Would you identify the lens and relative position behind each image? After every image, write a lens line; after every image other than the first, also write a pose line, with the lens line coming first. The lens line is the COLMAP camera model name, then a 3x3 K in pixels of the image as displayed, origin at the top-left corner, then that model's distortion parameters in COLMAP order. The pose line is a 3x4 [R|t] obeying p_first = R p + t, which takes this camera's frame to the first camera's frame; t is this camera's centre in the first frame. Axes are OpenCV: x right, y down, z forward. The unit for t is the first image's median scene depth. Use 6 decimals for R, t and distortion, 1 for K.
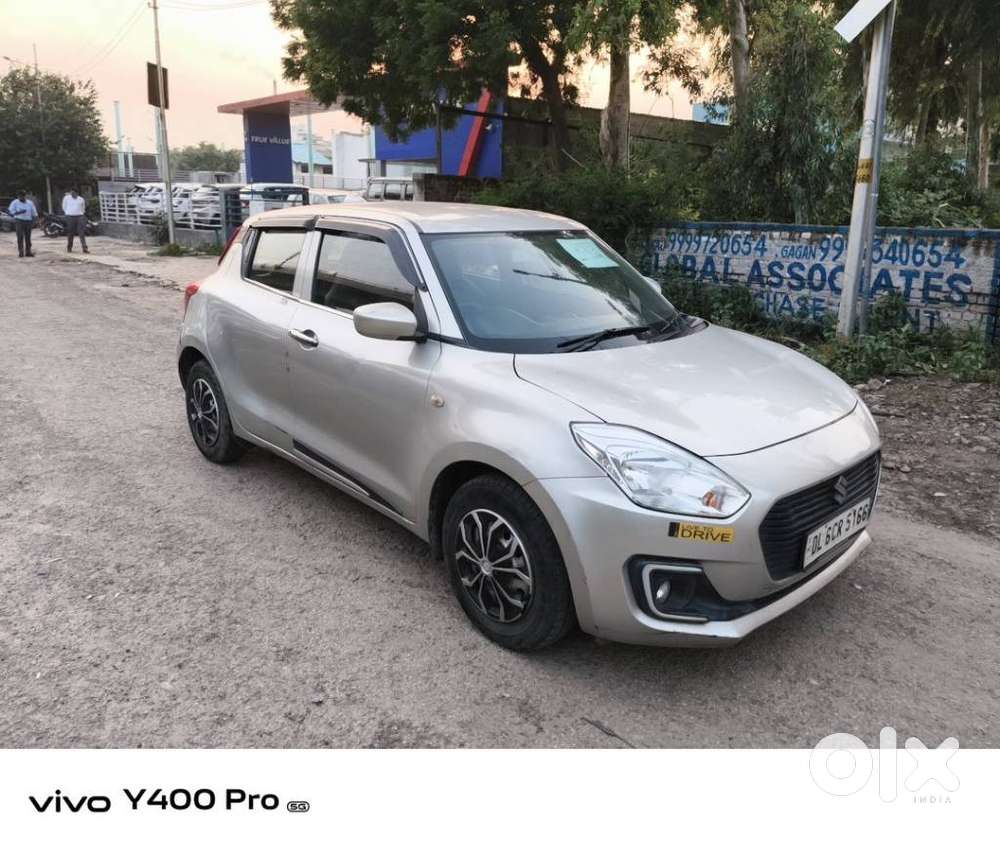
lens RADIAL K [[775.5, 0, 489.8], [0, 775.5, 339.5], [0, 0, 1]] dist [0.058884, -0.102804]
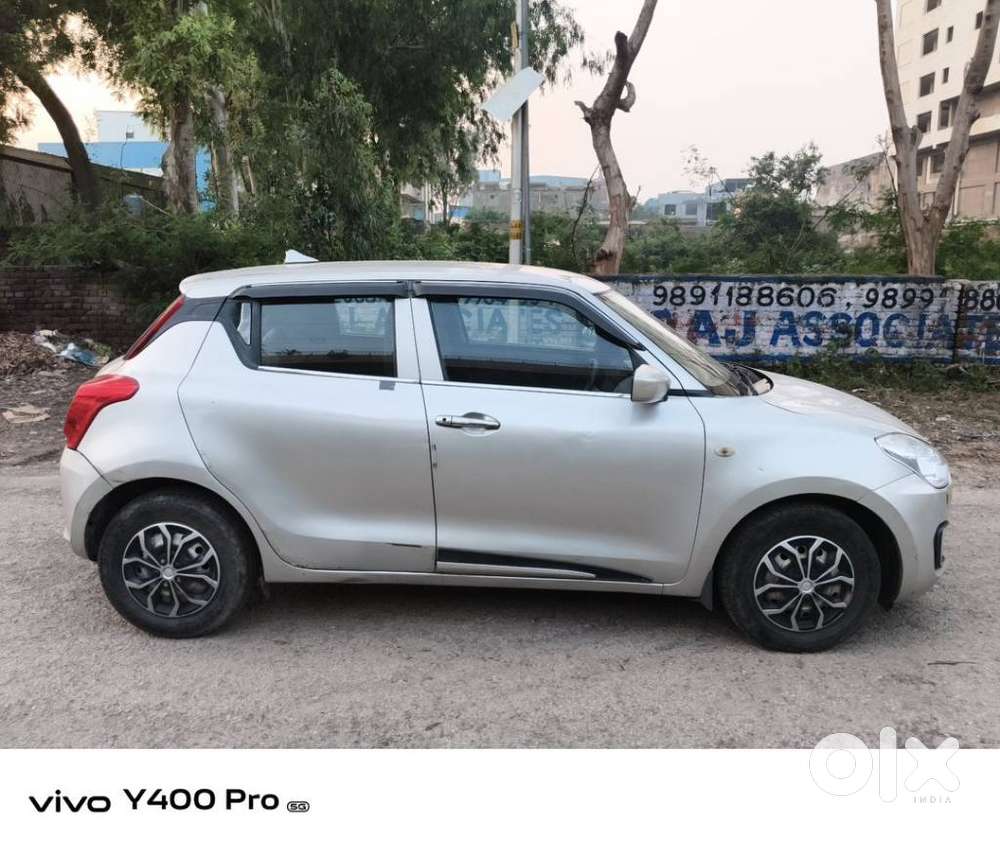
lens RADIAL K [[771.8, 0, 496.3], [0, 771.8, 334.9], [0, 0, 1]] dist [0.120120, -0.249201]
pose [[0.688368, -0.083000, 0.720598, -0.385791], [0.130008, 0.991463, -0.009995, -0.039802], [-0.713616, 0.100564, 0.693281, 0.178130]]
